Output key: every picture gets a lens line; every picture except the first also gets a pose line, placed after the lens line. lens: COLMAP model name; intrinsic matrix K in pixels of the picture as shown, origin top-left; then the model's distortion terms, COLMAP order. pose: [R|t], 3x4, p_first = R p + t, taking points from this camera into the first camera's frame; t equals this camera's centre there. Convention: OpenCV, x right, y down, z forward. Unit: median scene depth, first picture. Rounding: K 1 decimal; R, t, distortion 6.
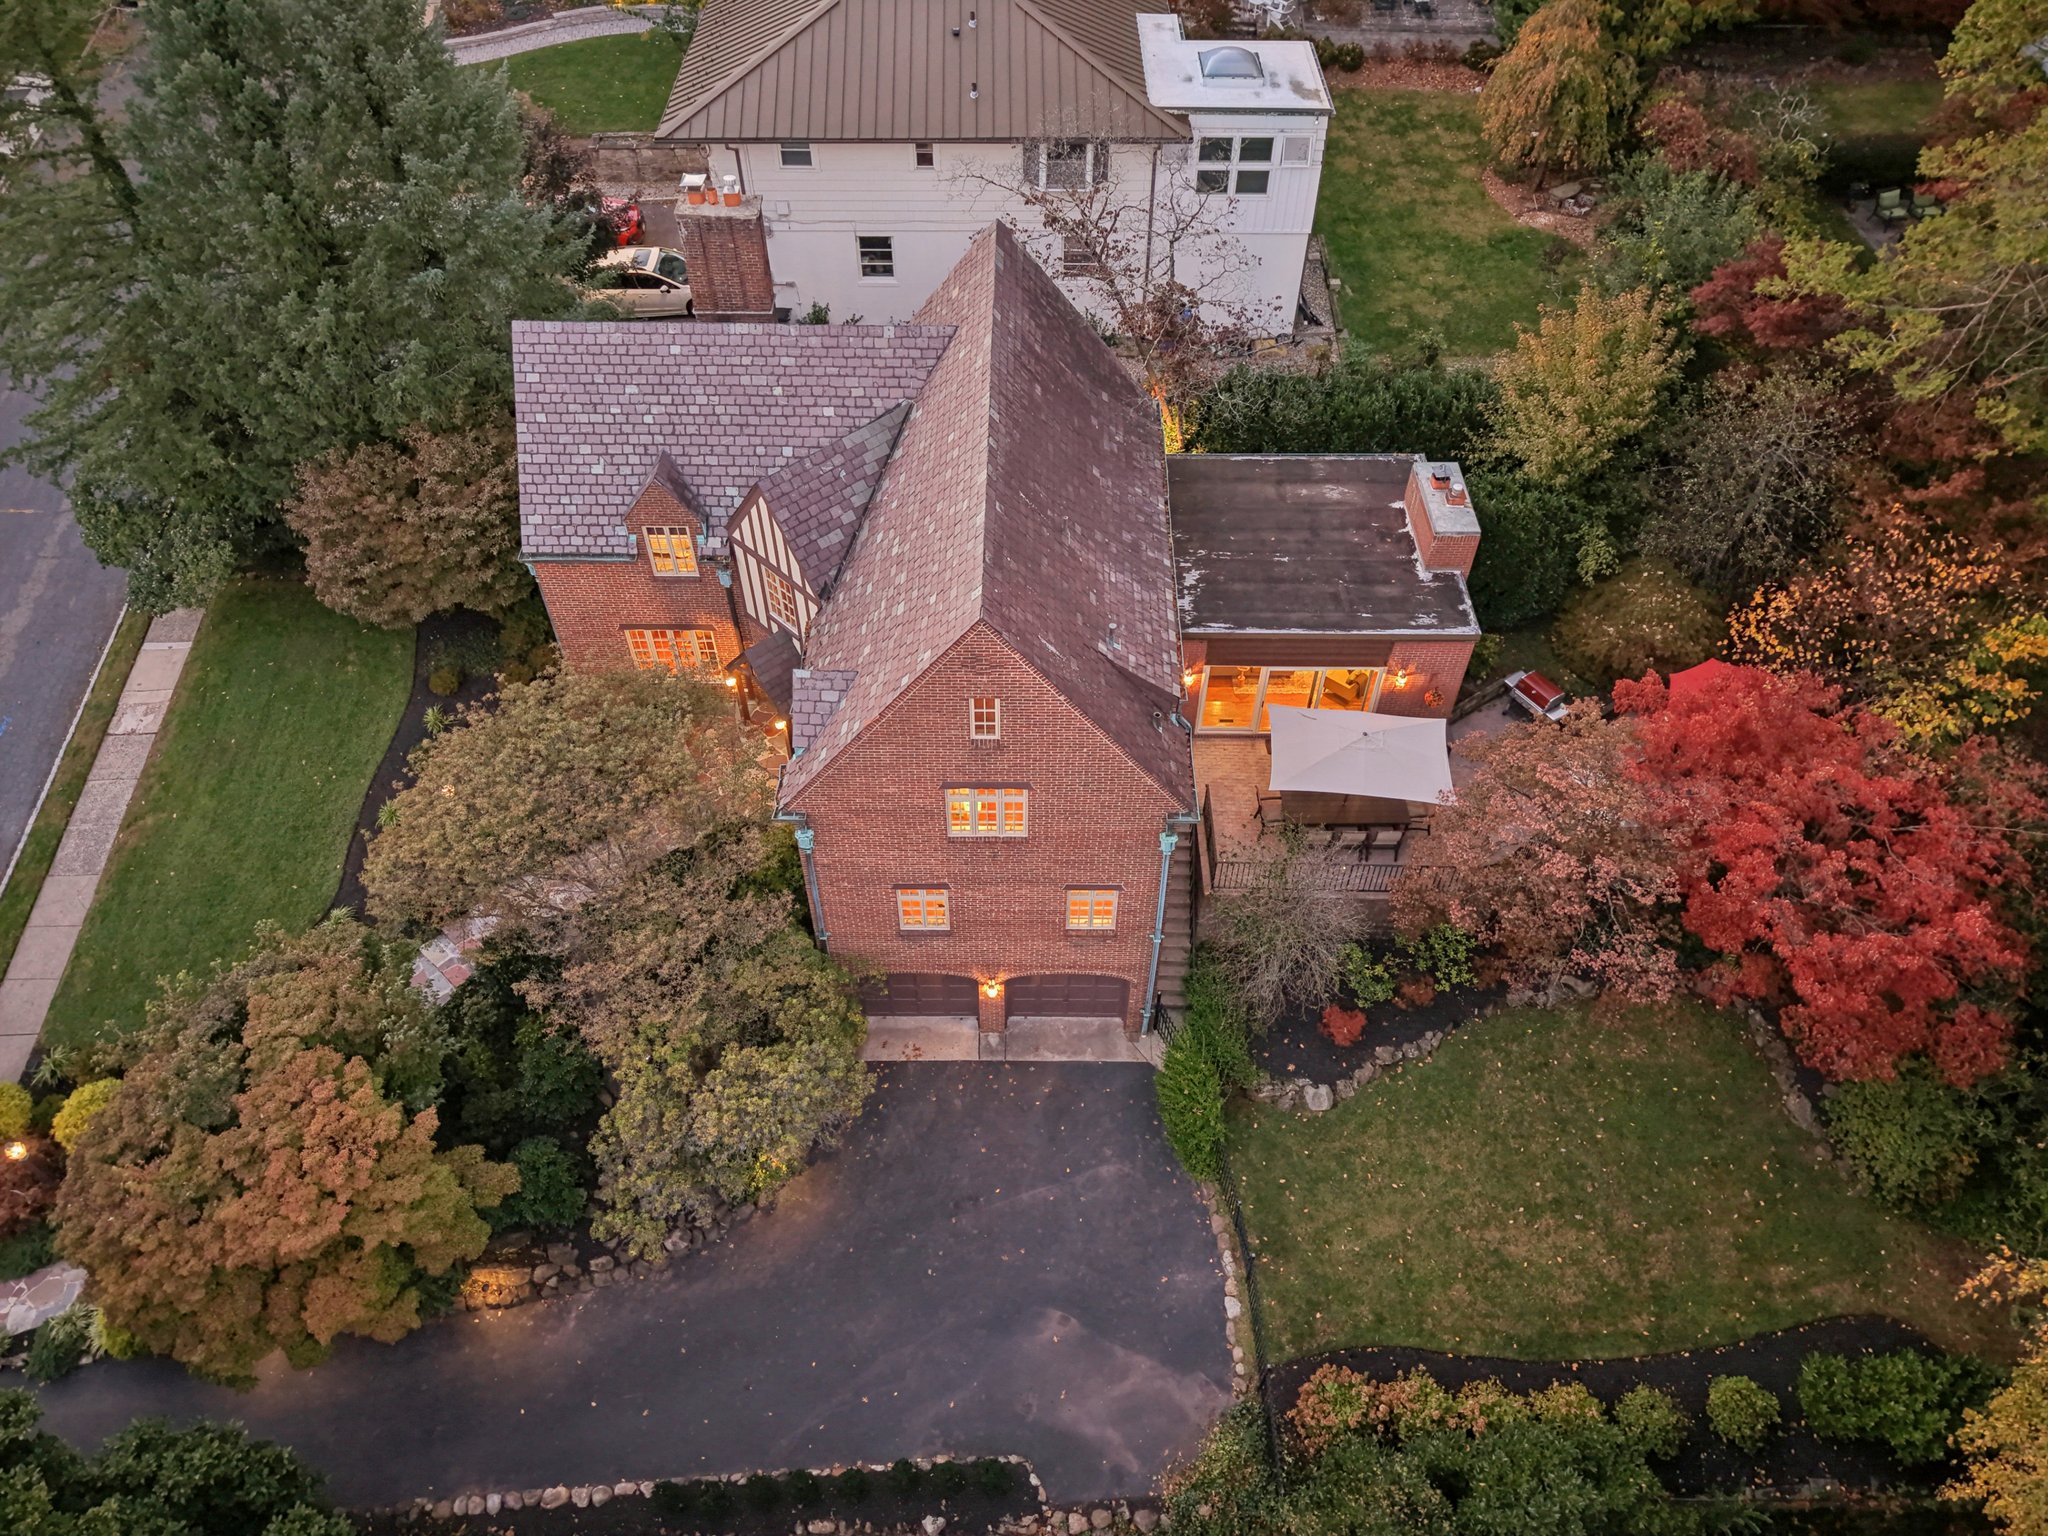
lens RADIAL K [[1380.0, 0, 1024.0], [0, 1380.0, 768.0], [0, 0, 1]] dist [0.049368, -0.059914]
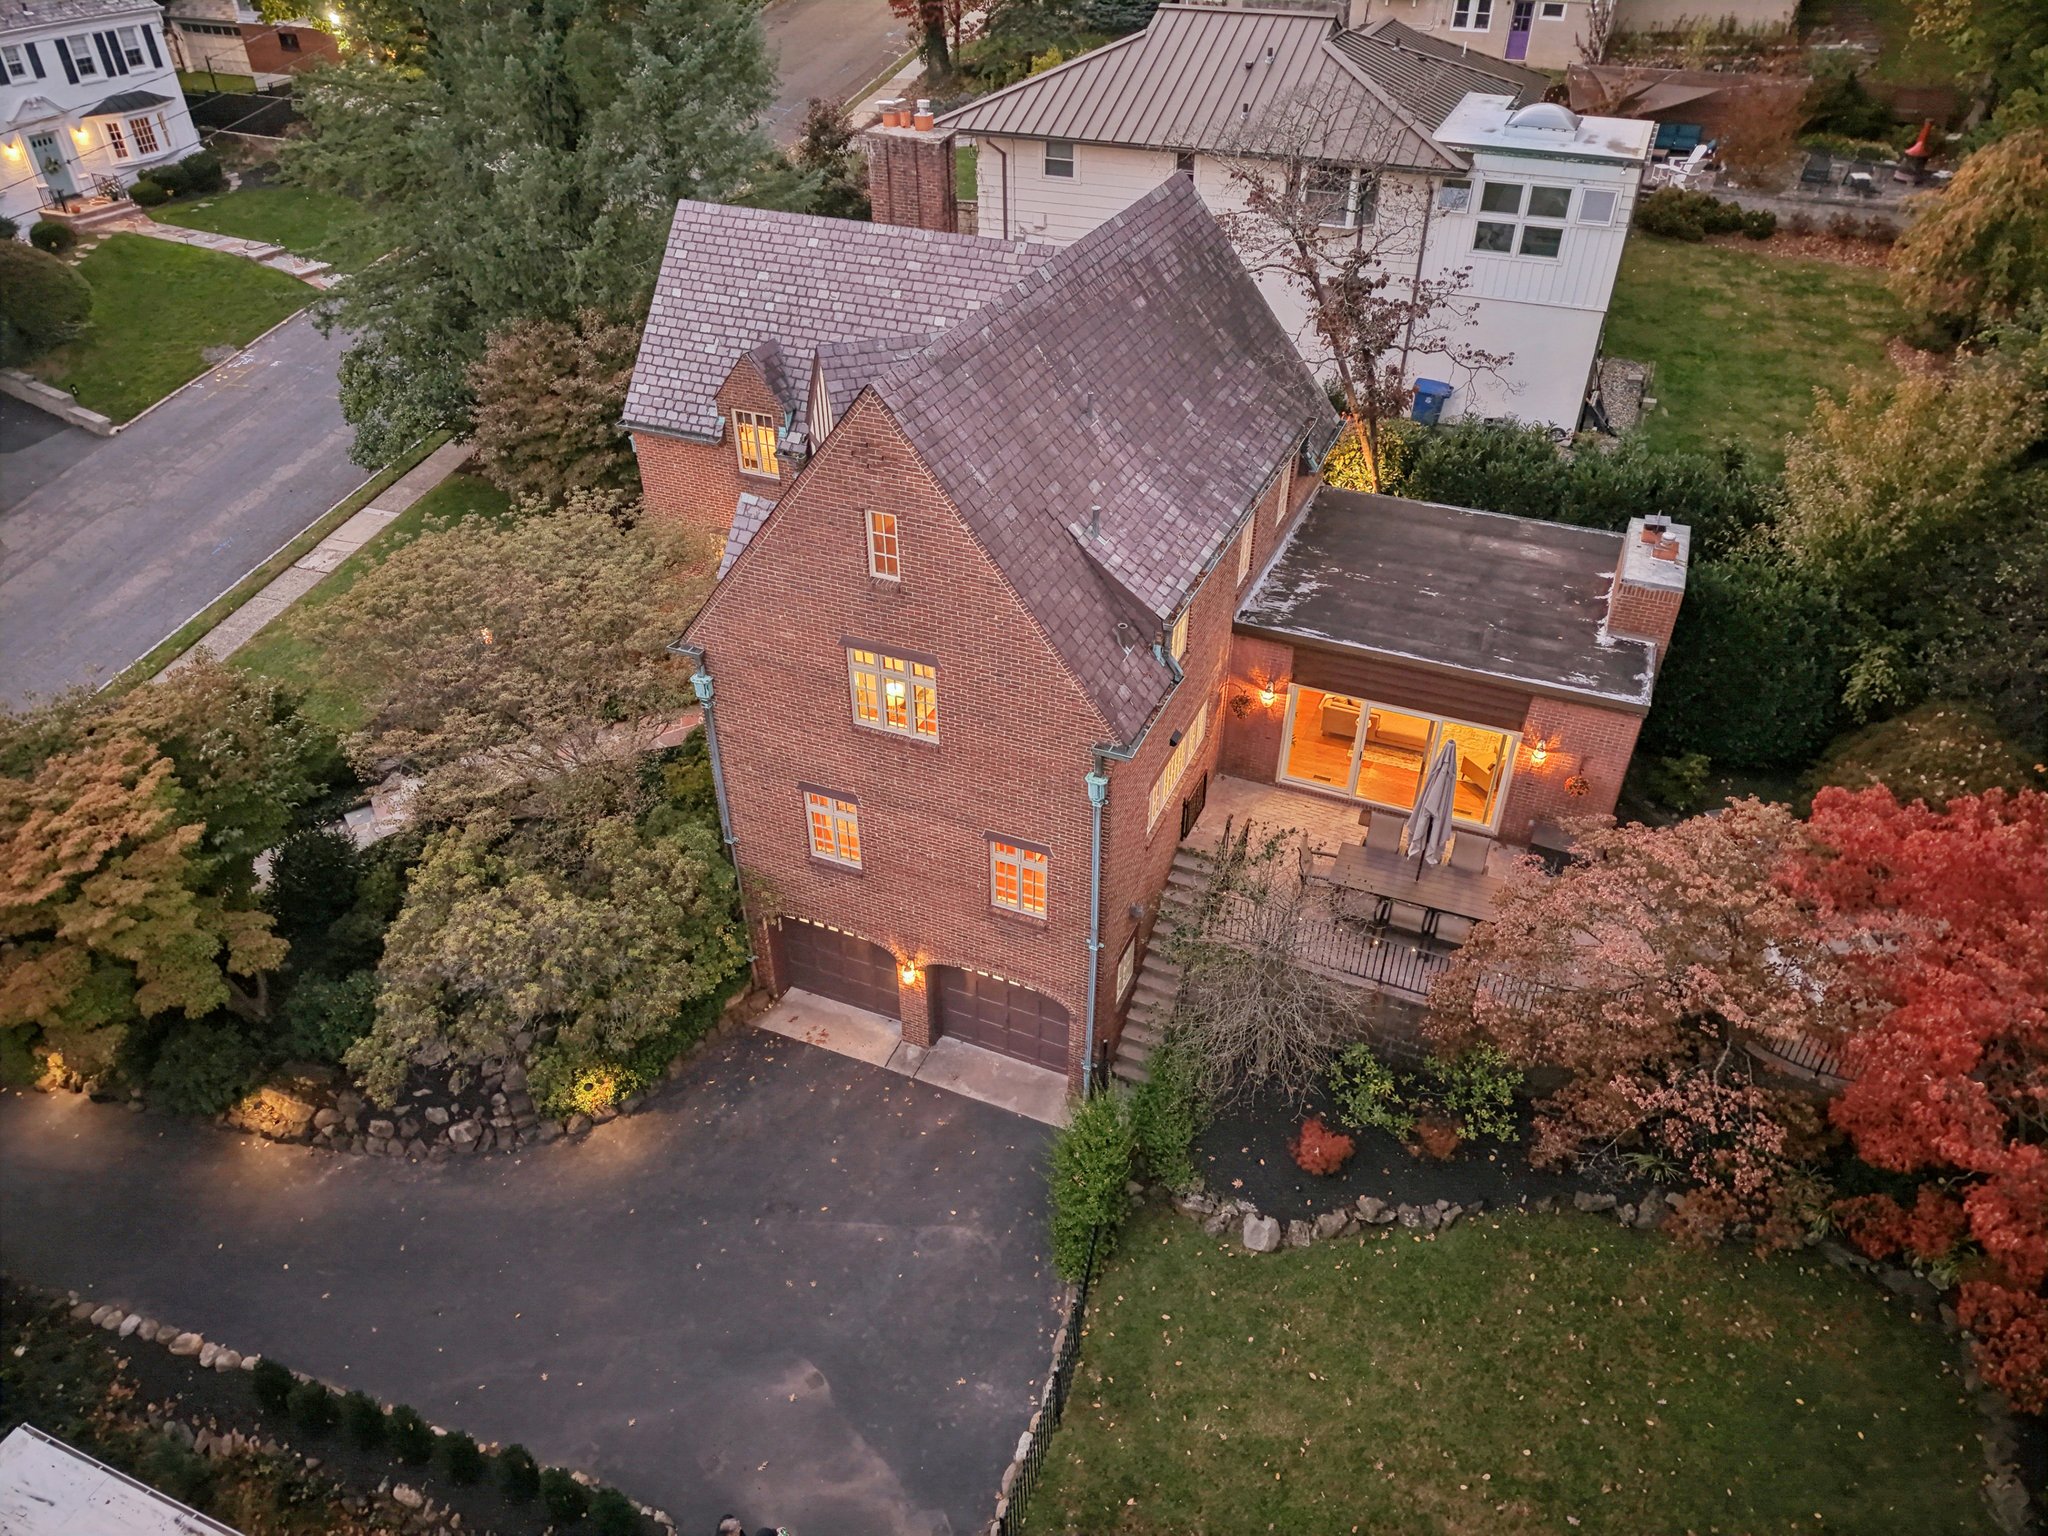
lens RADIAL K [[1378.6, 0, 1024.0], [0, 1378.6, 768.0], [0, 0, 1]] dist [0.024861, -0.019248]
pose [[0.921113, 0.223745, -0.318573, 0.271150], [-0.286149, 0.943981, -0.164374, 0.159560], [0.263949, 0.242566, 0.933538, 0.226092]]
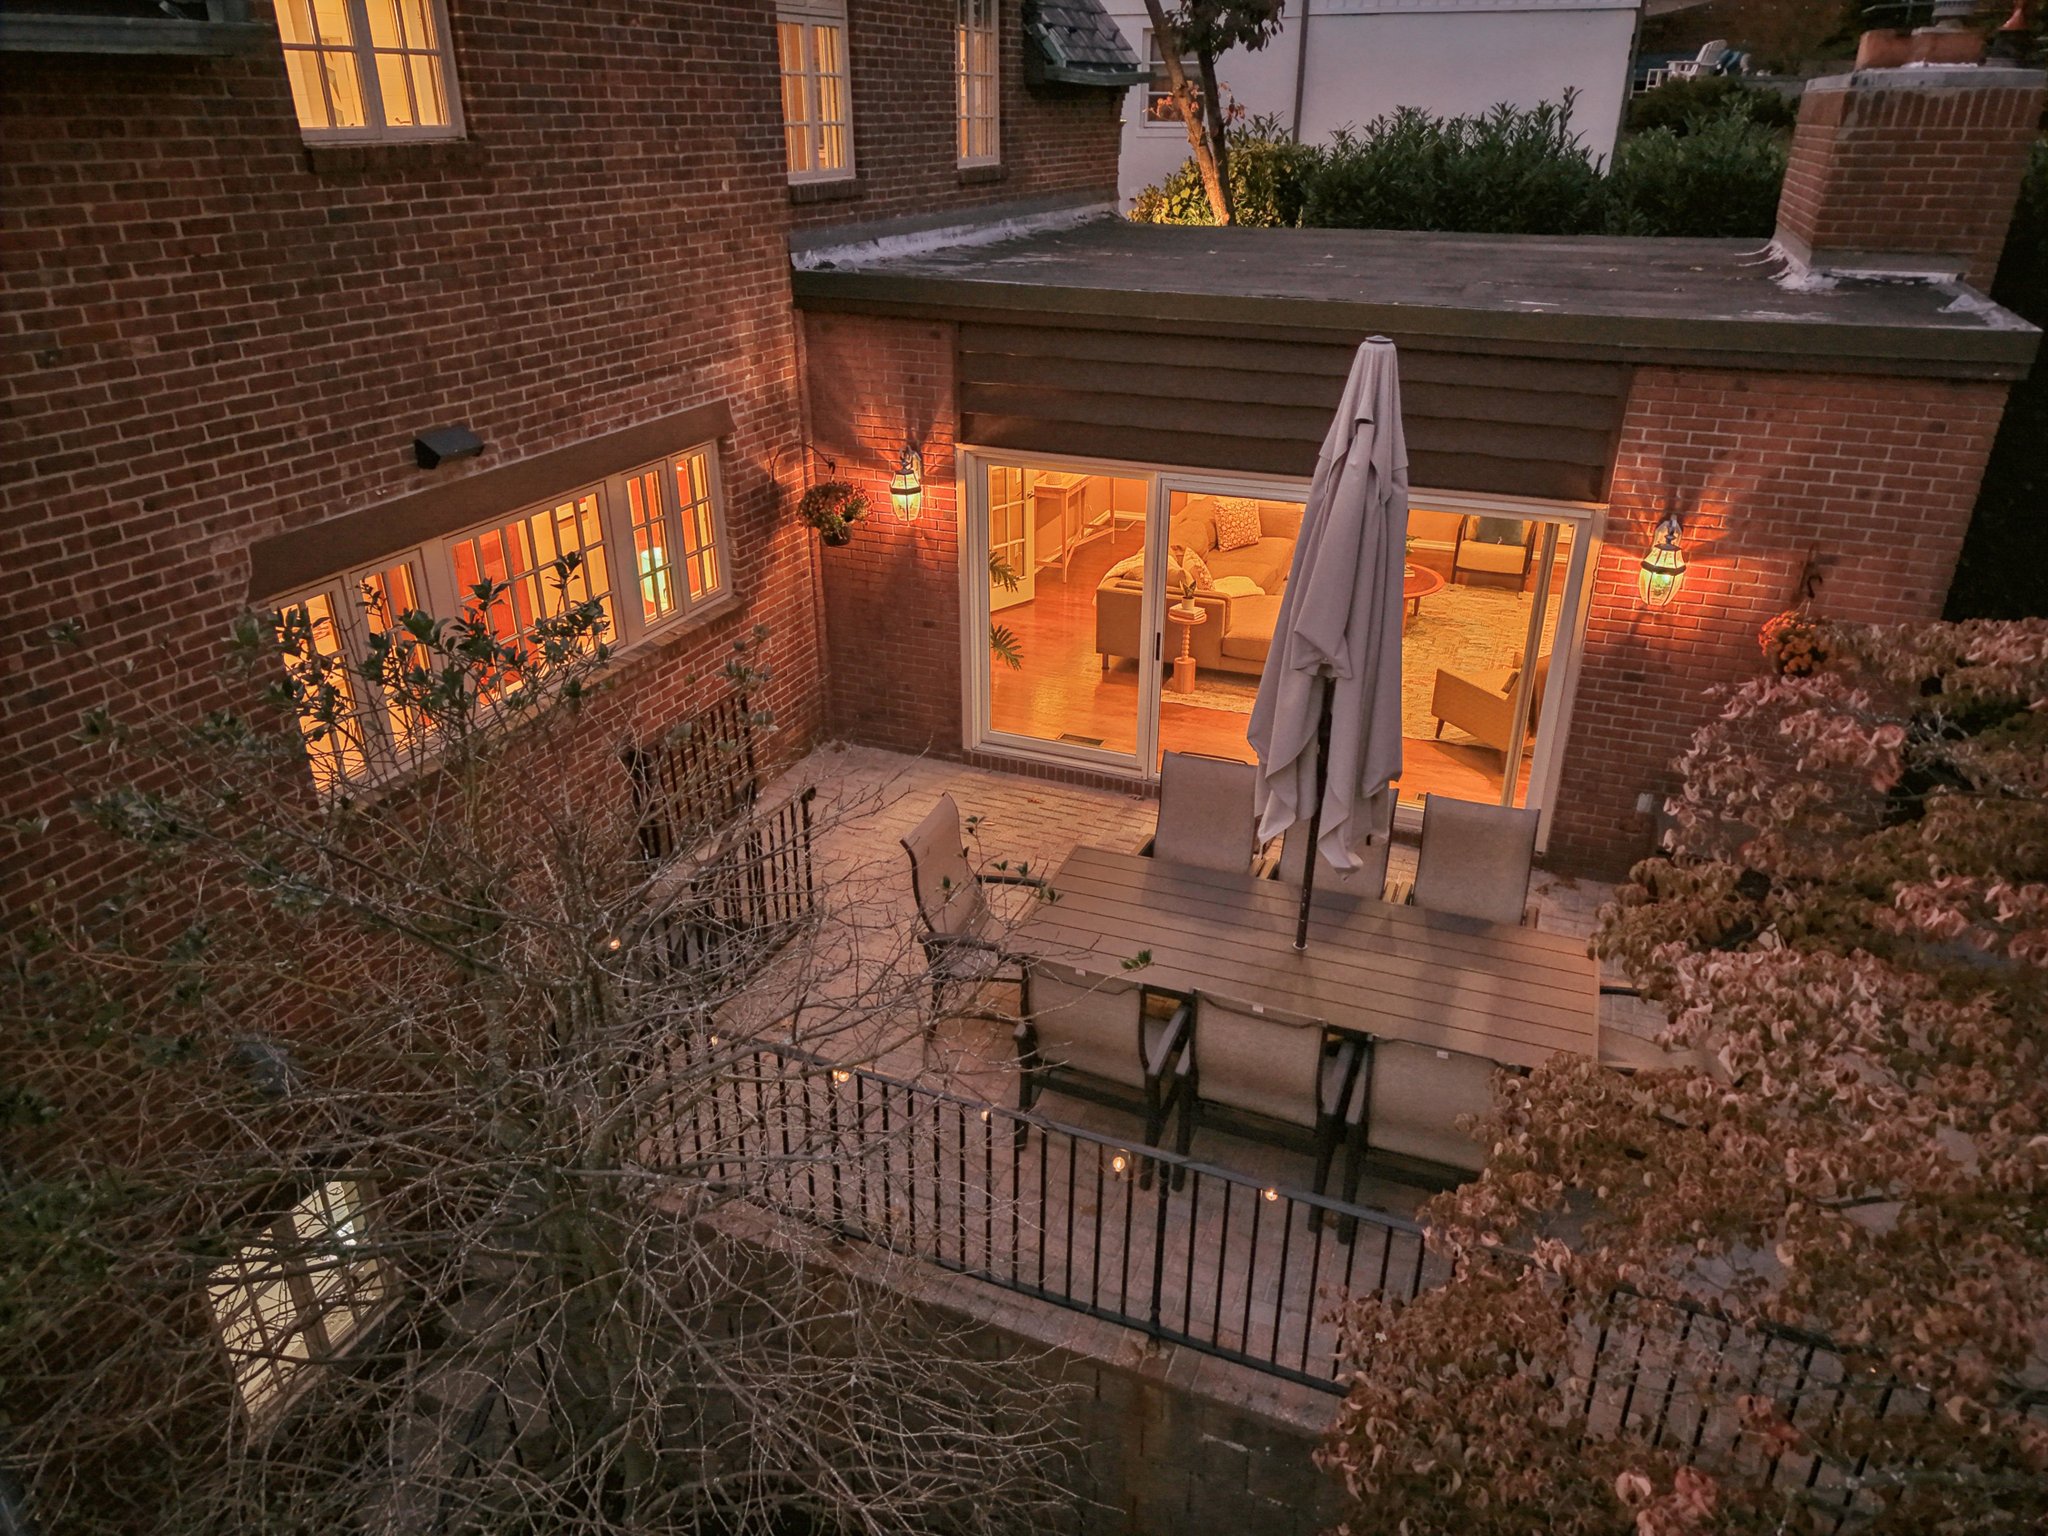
lens RADIAL K [[1396.0, 0, 1037.2], [0, 1396.0, 748.0], [0, 0, 1]] dist [-0.001460, -0.003167]
pose [[0.930853, 0.154280, -0.331227, 0.271403], [-0.271196, 0.899218, -0.343306, 0.087794], [0.244880, 0.409395, 0.878880, 0.811553]]
